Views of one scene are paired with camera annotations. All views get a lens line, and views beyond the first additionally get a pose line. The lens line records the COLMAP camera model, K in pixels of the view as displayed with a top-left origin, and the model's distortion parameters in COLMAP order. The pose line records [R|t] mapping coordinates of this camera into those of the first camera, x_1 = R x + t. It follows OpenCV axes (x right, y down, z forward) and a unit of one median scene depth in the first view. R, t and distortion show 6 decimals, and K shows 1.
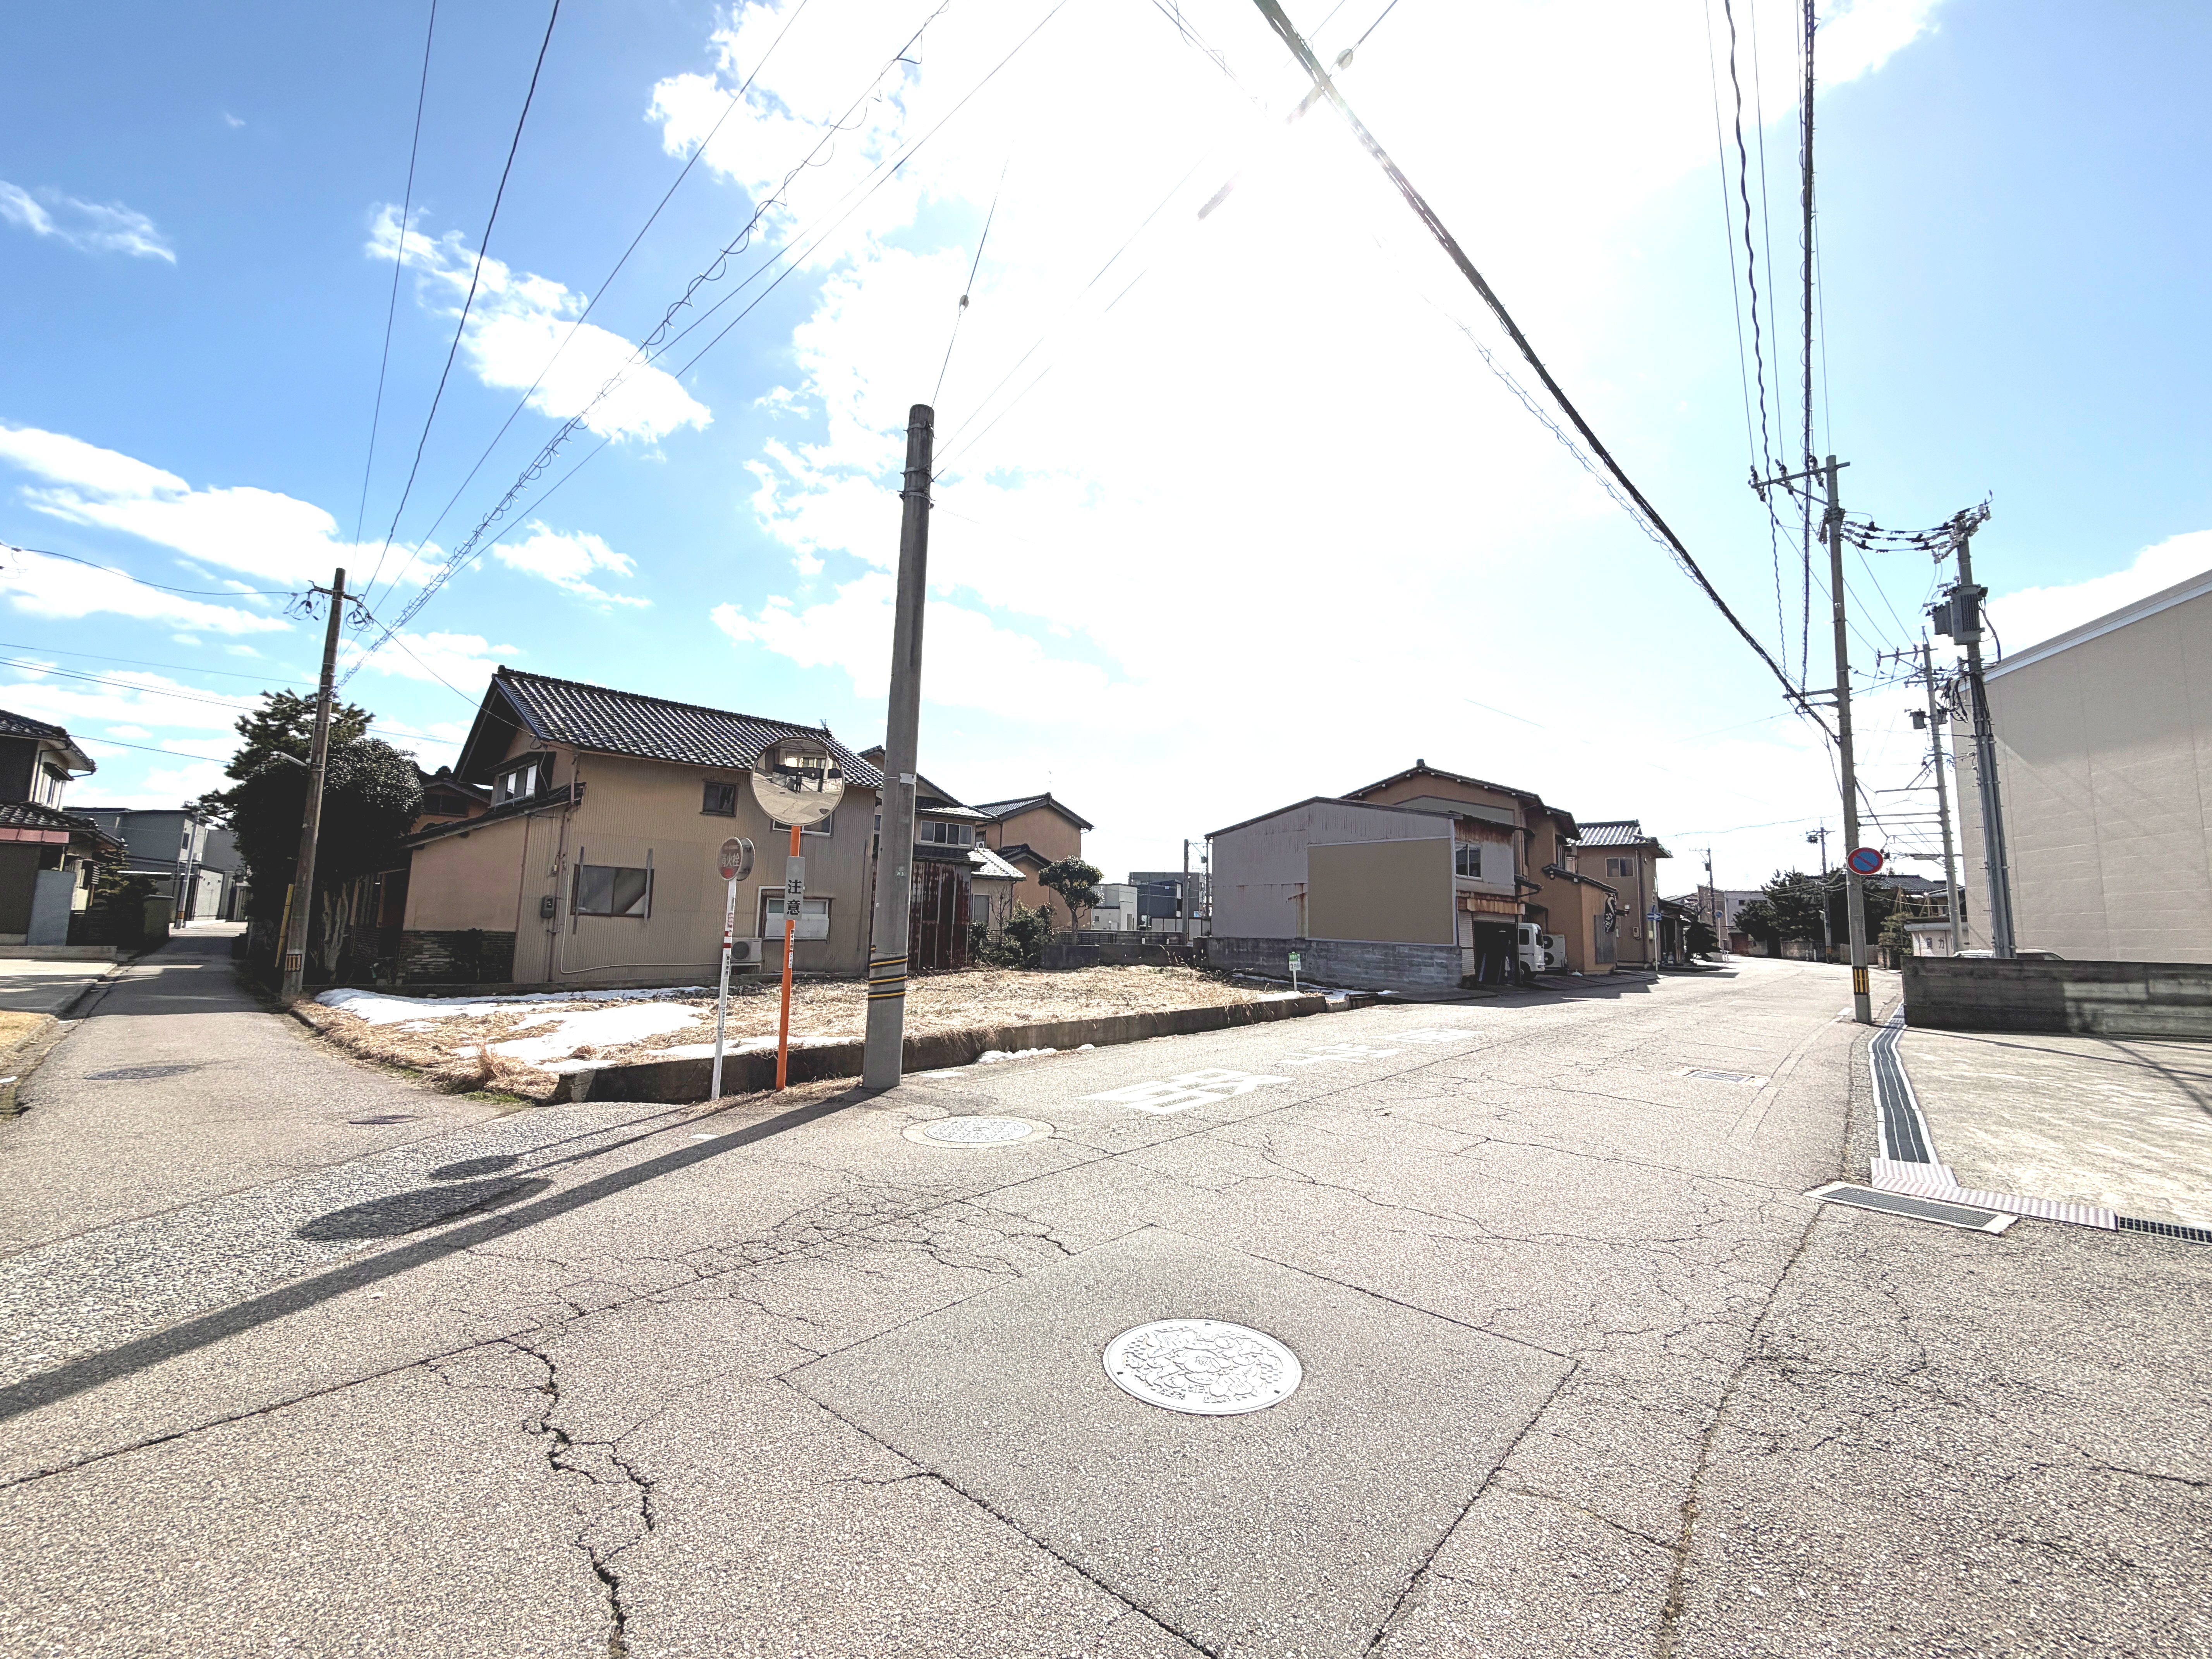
lens RADIAL K [[880.1, 0, 1097.9], [0, 880.1, 837.3], [0, 0, 1]] dist [0.000166, 0.000512]
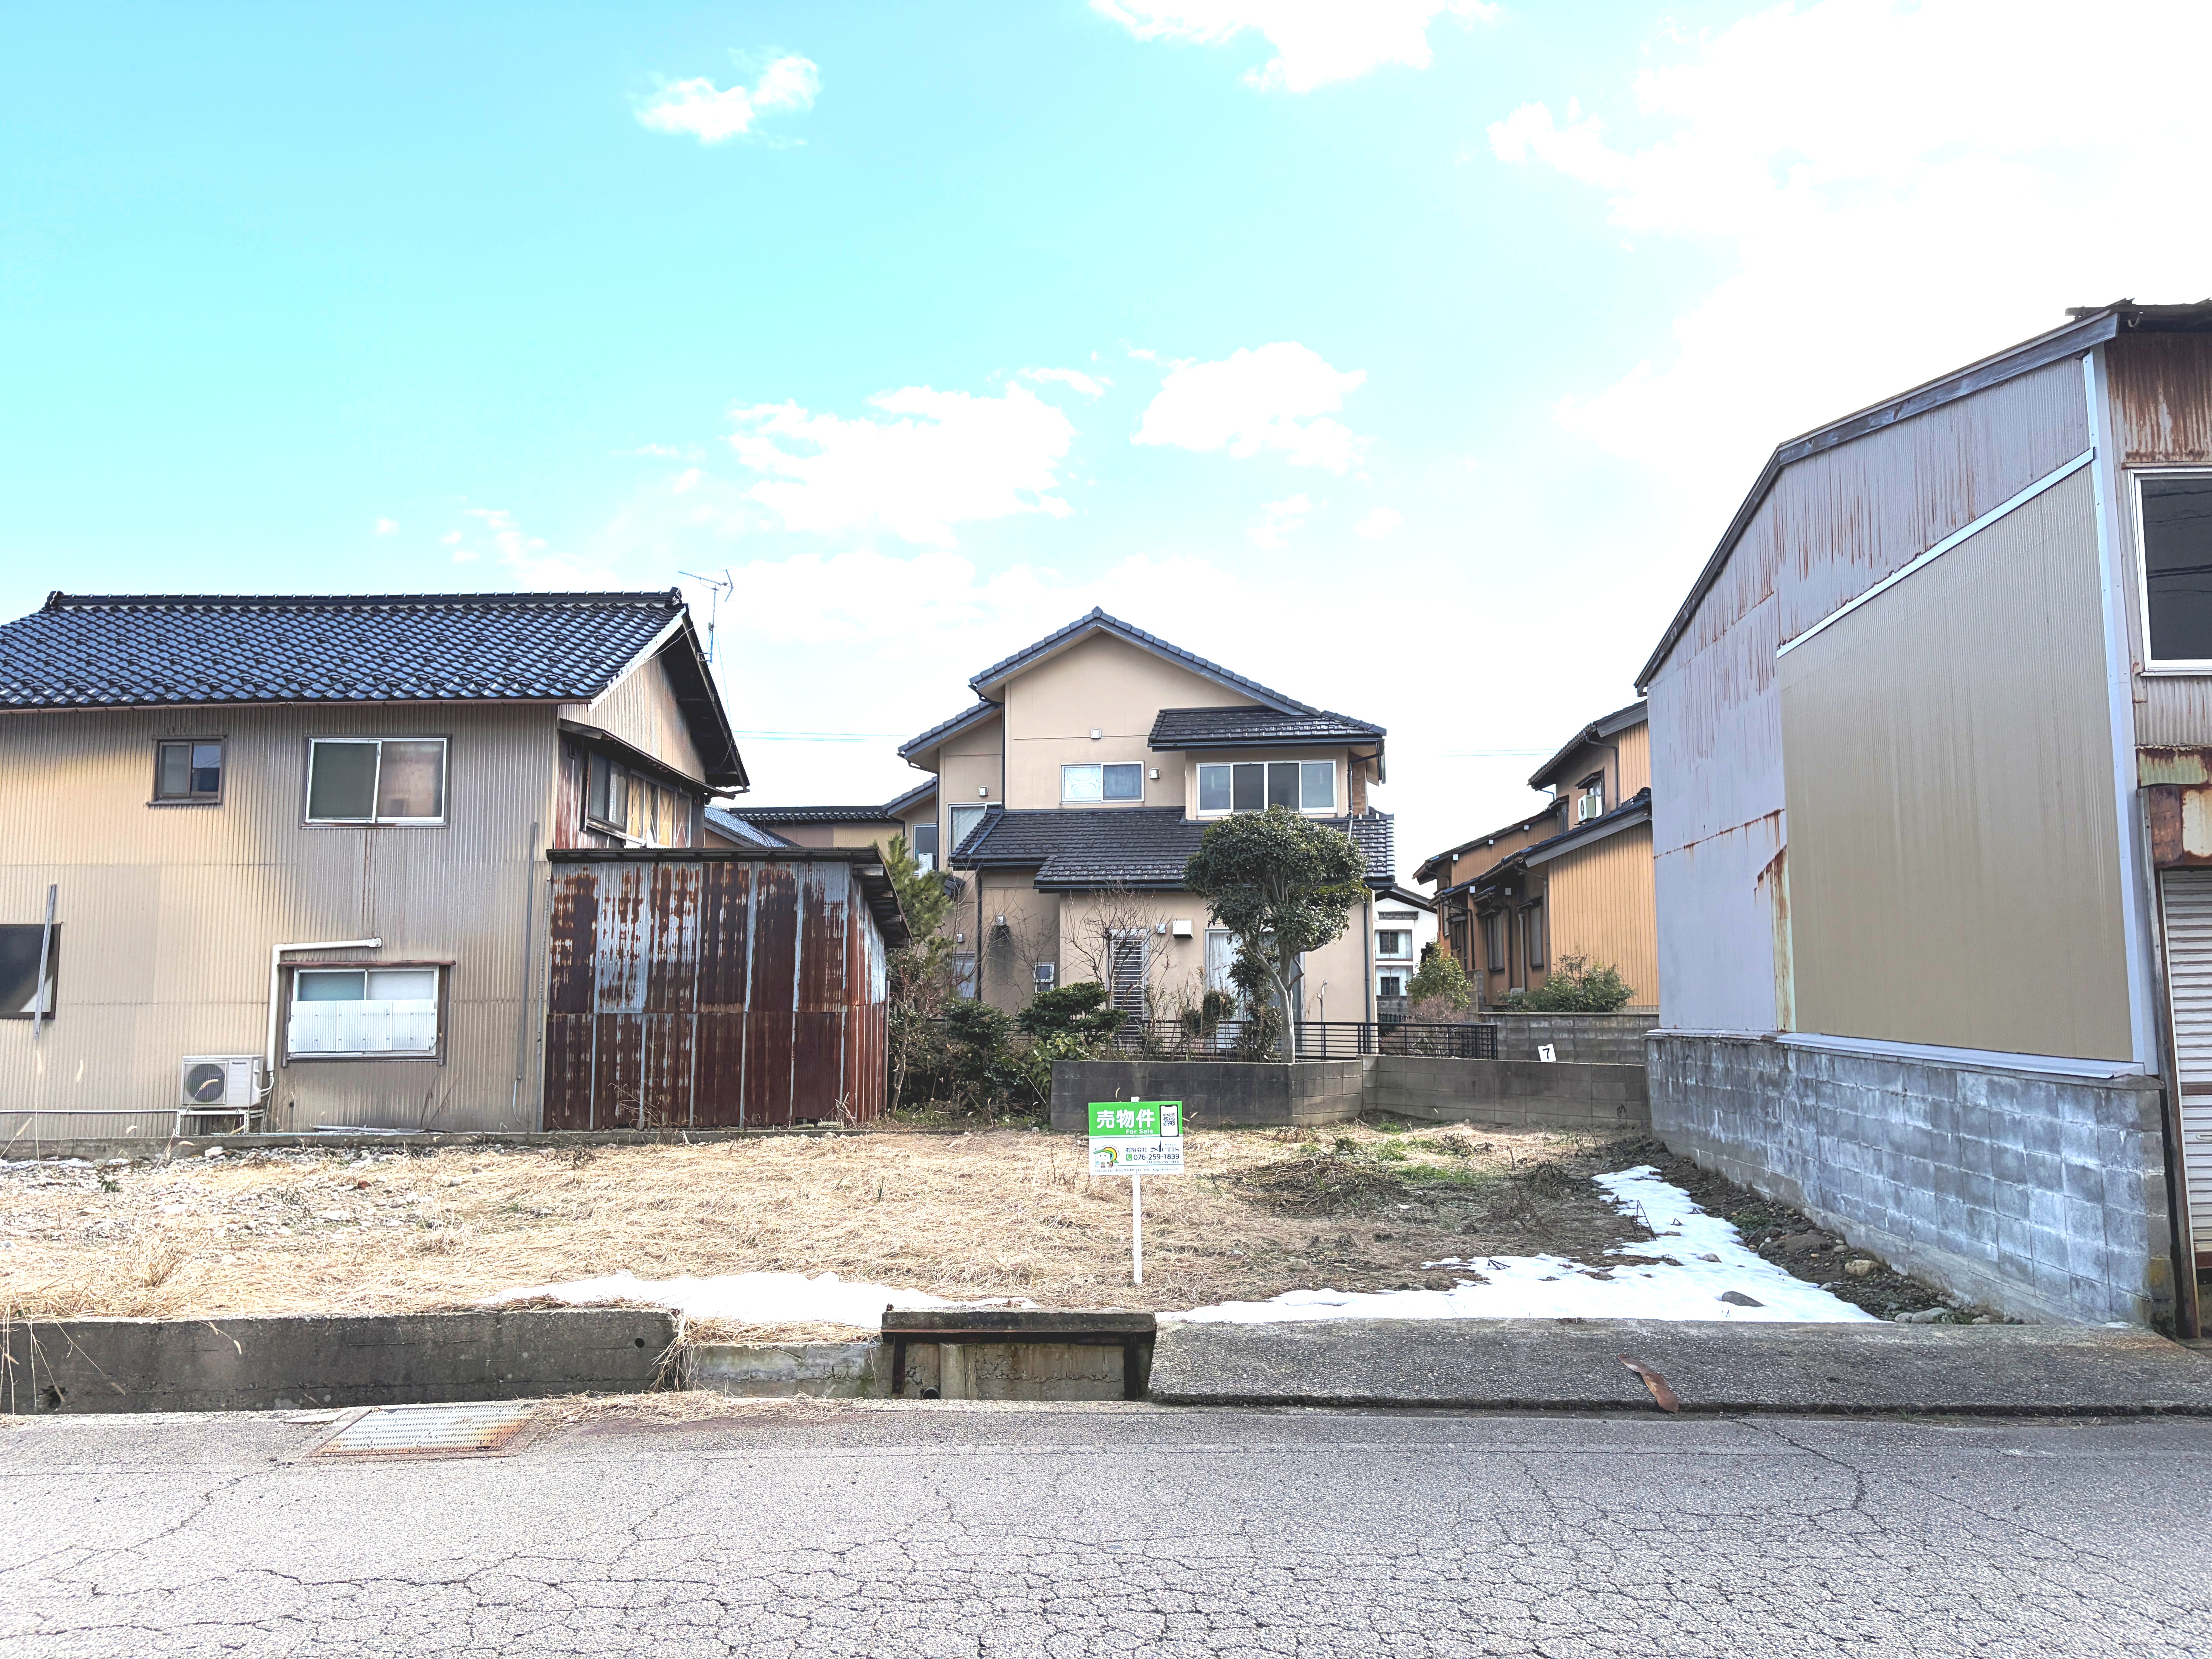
lens RADIAL K [[1659.7, 0, 1112.0], [0, 1659.7, 828.5], [0, 0, 1]] dist [0.070926, -0.084145]
pose [[0.685966, -0.102922, -0.720318, 0.480154], [0.094840, 0.994147, -0.051731, 0.069271], [0.721426, -0.032830, 0.691713, 0.592073]]
